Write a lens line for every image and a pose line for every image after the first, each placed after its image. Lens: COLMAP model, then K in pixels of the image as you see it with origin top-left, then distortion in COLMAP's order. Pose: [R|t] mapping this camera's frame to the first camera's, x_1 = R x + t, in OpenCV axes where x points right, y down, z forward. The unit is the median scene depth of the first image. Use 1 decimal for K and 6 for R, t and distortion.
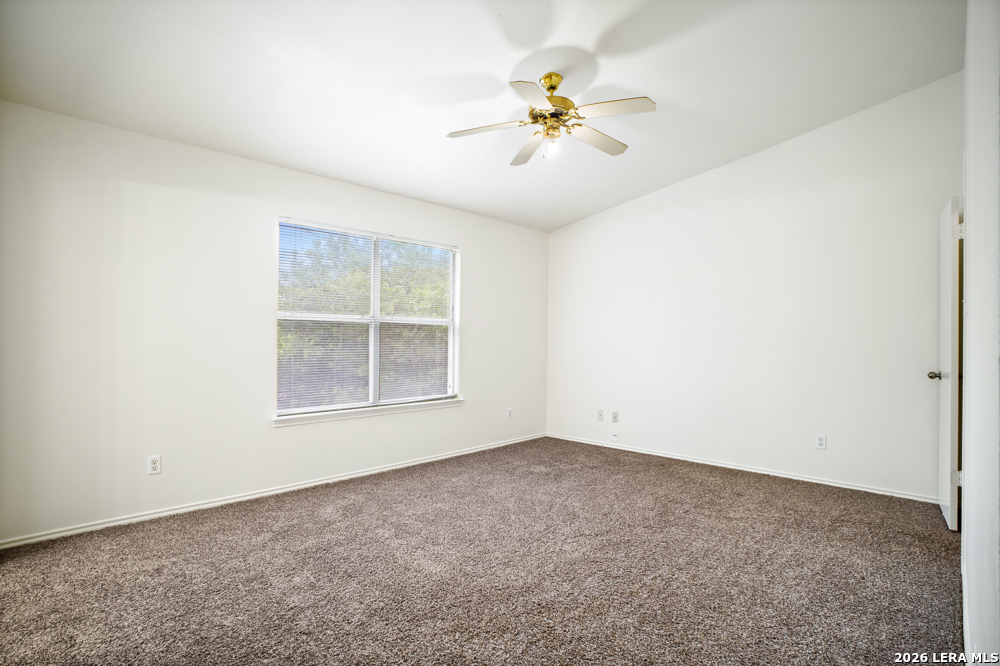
lens RADIAL K [[491.2, 0, 494.1], [0, 491.2, 336.8], [0, 0, 1]] dist [-0.072612, 0.027271]
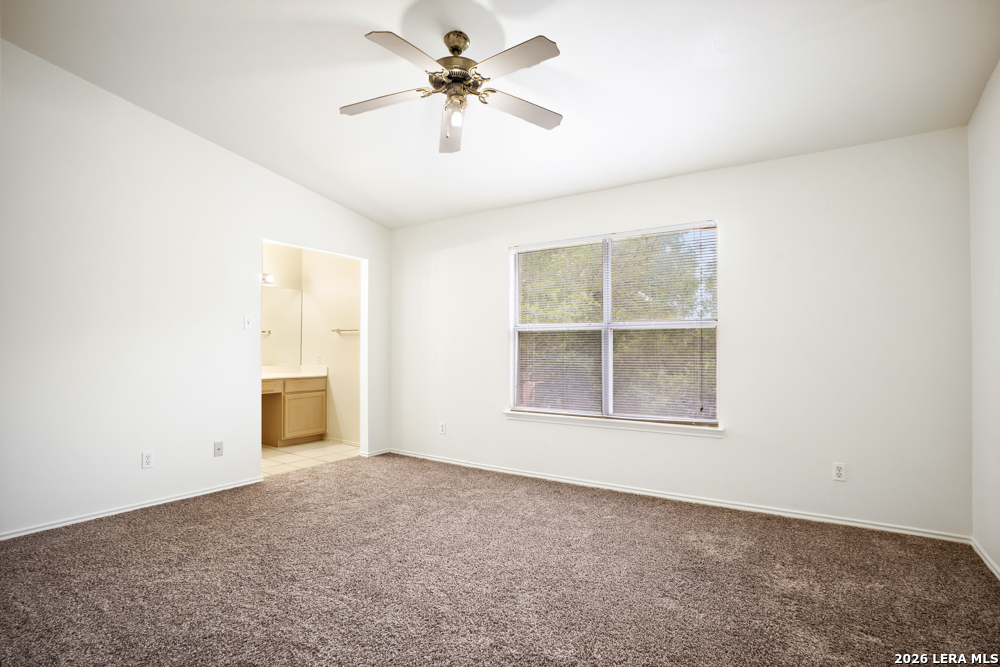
lens RADIAL K [[491.2, 0, 494.1], [0, 491.2, 337.3], [0, 0, 1]] dist [-0.072612, 0.027271]
pose [[0.211900, -0.014805, -0.977179, 0.650623], [0.006531, 0.999884, -0.013733, -0.002877], [0.977269, -0.003472, 0.211973, 0.601778]]
